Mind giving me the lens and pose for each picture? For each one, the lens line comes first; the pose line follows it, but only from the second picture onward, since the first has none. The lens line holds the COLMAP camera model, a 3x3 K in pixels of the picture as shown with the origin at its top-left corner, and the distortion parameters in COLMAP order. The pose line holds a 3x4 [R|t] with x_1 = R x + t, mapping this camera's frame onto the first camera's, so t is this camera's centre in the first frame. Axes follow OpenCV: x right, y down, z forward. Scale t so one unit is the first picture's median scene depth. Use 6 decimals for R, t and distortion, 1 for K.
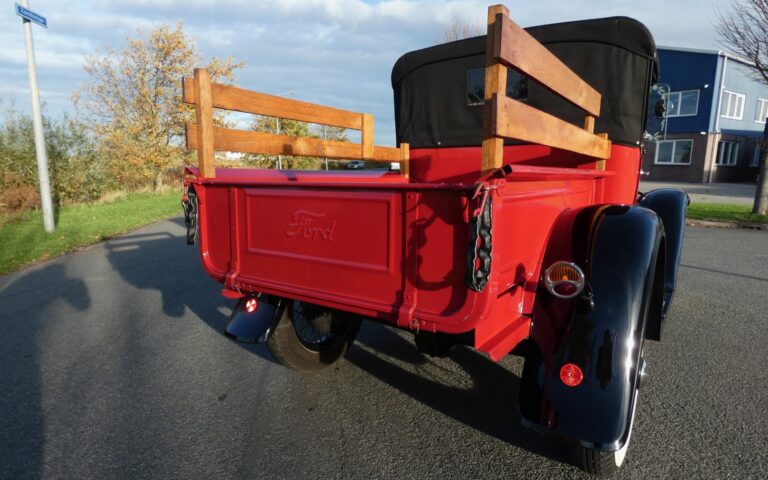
lens RADIAL K [[464.4, 0, 384.0], [0, 464.4, 240.0], [0, 0, 1]] dist [-0.004632, -0.000829]
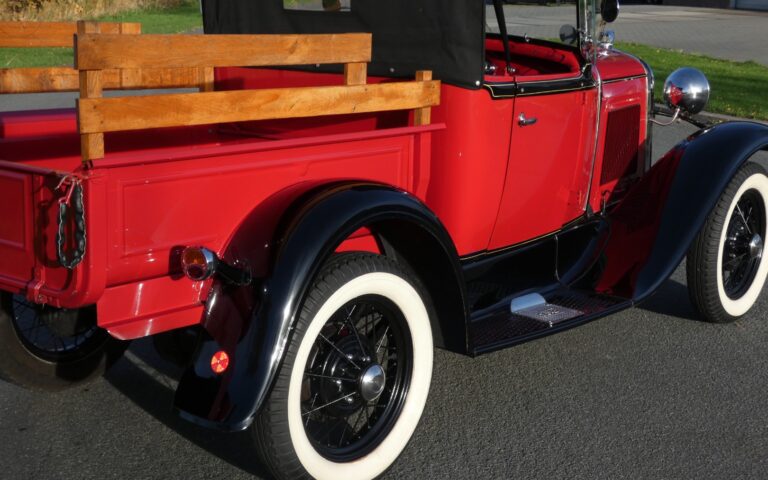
lens RADIAL K [[1241.1, 0, 384.0], [0, 1241.1, 240.0], [0, 0, 1]] dist [0.033024, -0.044571]
pose [[0.995541, 0.035736, -0.087299, 0.524763], [-0.031072, 0.998046, 0.054214, -0.063260], [0.089066, -0.051259, 0.994706, -0.838522]]
